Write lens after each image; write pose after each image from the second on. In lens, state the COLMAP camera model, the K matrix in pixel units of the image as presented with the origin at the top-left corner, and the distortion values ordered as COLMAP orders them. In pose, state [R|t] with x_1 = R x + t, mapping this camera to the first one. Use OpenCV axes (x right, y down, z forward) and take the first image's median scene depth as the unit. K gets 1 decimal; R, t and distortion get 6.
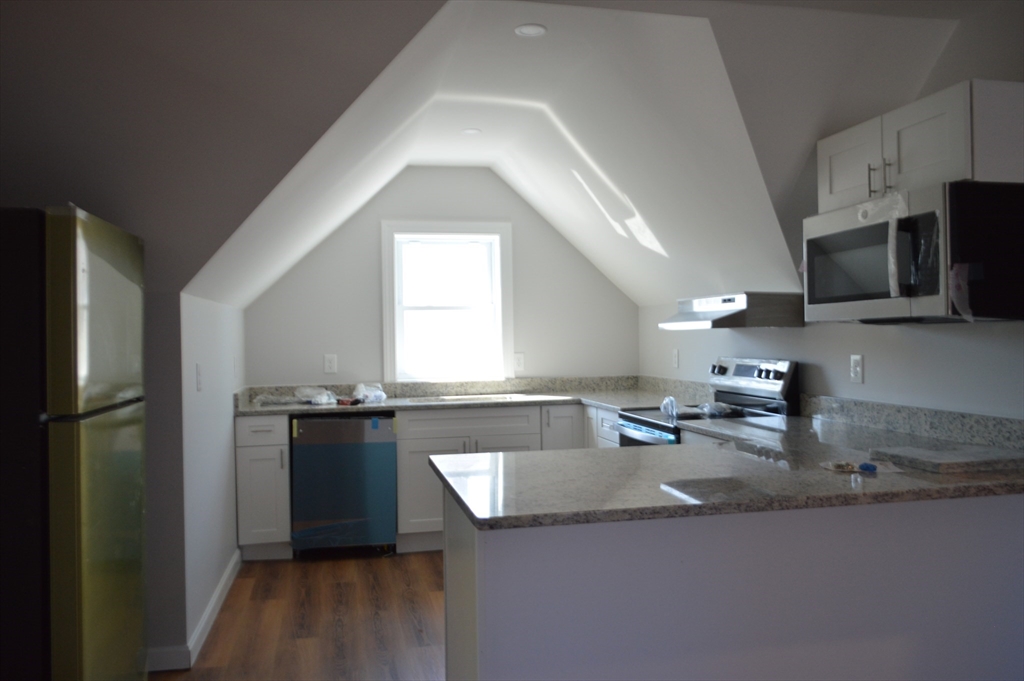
lens RADIAL K [[809.8, 0, 511.7], [0, 809.8, 337.8], [0, 0, 1]] dist [0.000430, -0.011567]
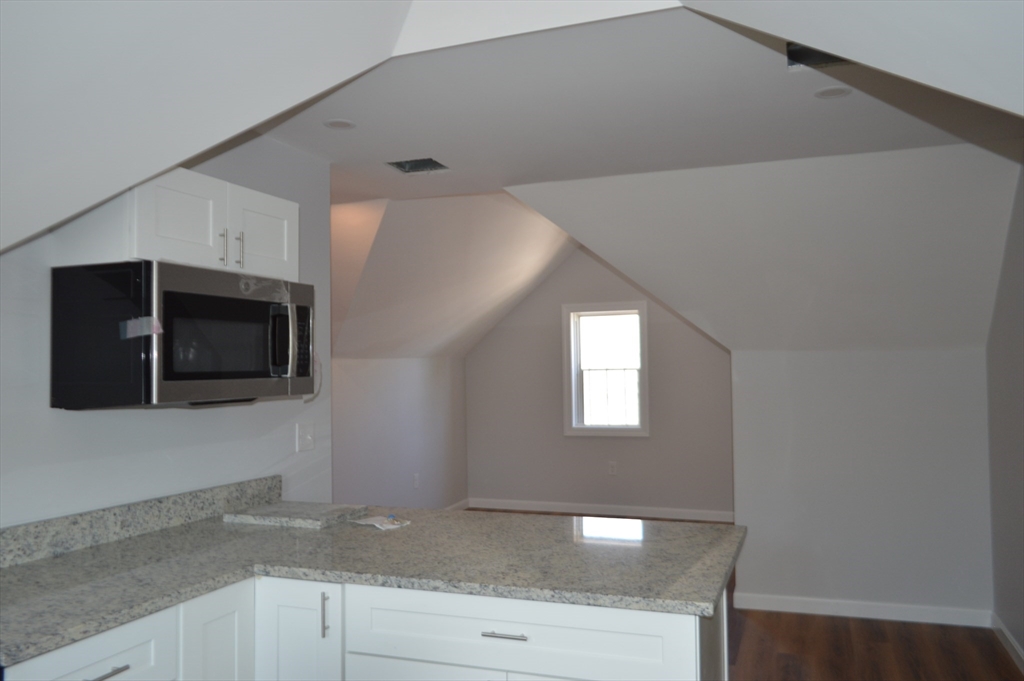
lens RADIAL K [[809.8, 0, 521.3], [0, 809.8, 343.3], [0, 0, 1]] dist [0.000430, -0.011567]
pose [[-0.836824, 0.040316, 0.545985, -0.278995], [0.025388, 0.999070, -0.034861, -0.038525], [-0.546883, -0.015311, -0.837069, 1.335007]]
